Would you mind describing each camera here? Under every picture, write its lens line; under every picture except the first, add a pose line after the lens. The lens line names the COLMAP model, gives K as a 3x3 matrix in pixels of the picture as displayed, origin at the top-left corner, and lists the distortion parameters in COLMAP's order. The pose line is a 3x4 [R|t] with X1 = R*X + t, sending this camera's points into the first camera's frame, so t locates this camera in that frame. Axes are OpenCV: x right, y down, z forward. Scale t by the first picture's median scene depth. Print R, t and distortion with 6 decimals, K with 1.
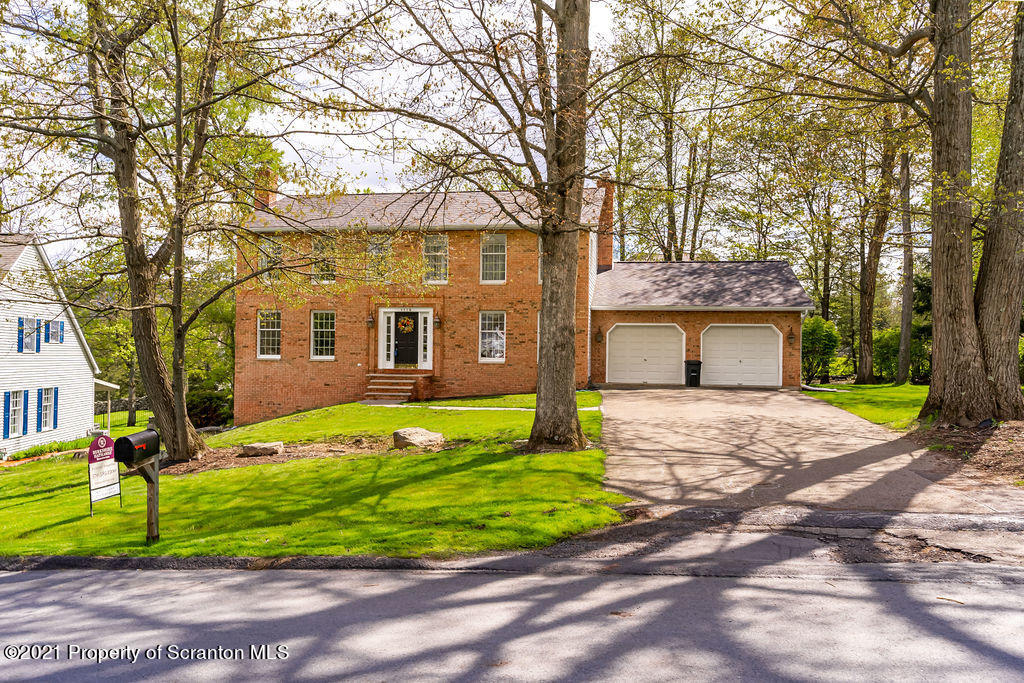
lens RADIAL K [[830.2, 0, 512.2], [0, 830.2, 343.3], [0, 0, 1]] dist [-0.011695, -0.001667]
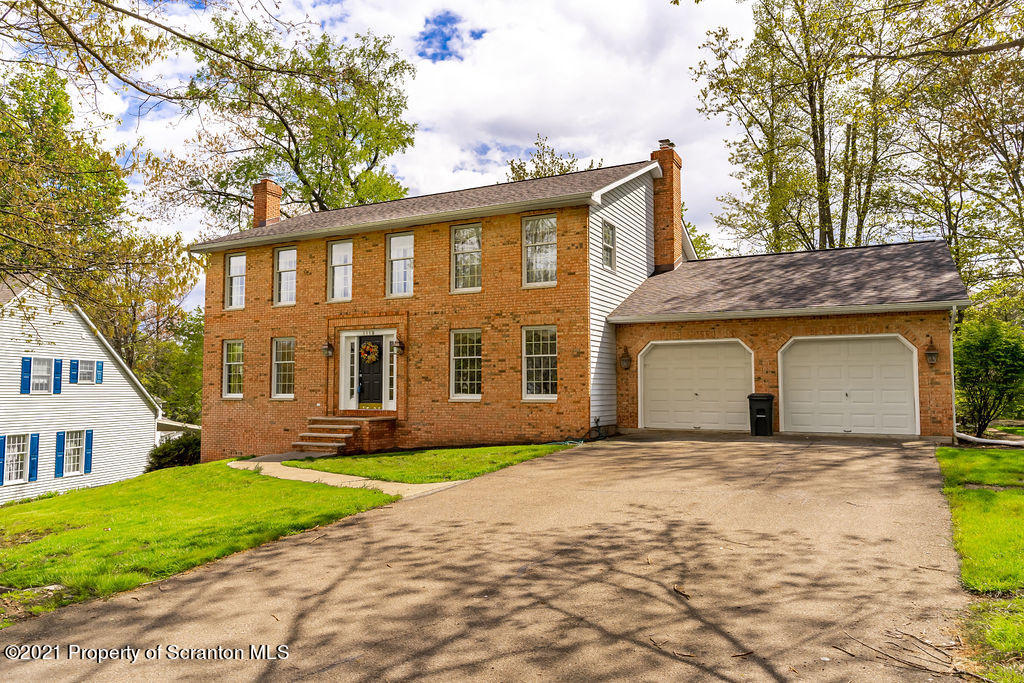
lens RADIAL K [[733.1, 0, 512.5], [0, 733.1, 341.7], [0, 0, 1]] dist [-0.004273, -0.004610]
pose [[0.945958, -0.034419, -0.322457, 0.216605], [0.016886, 0.998231, -0.057014, 0.008963], [0.323849, 0.048488, 0.944865, 0.398710]]
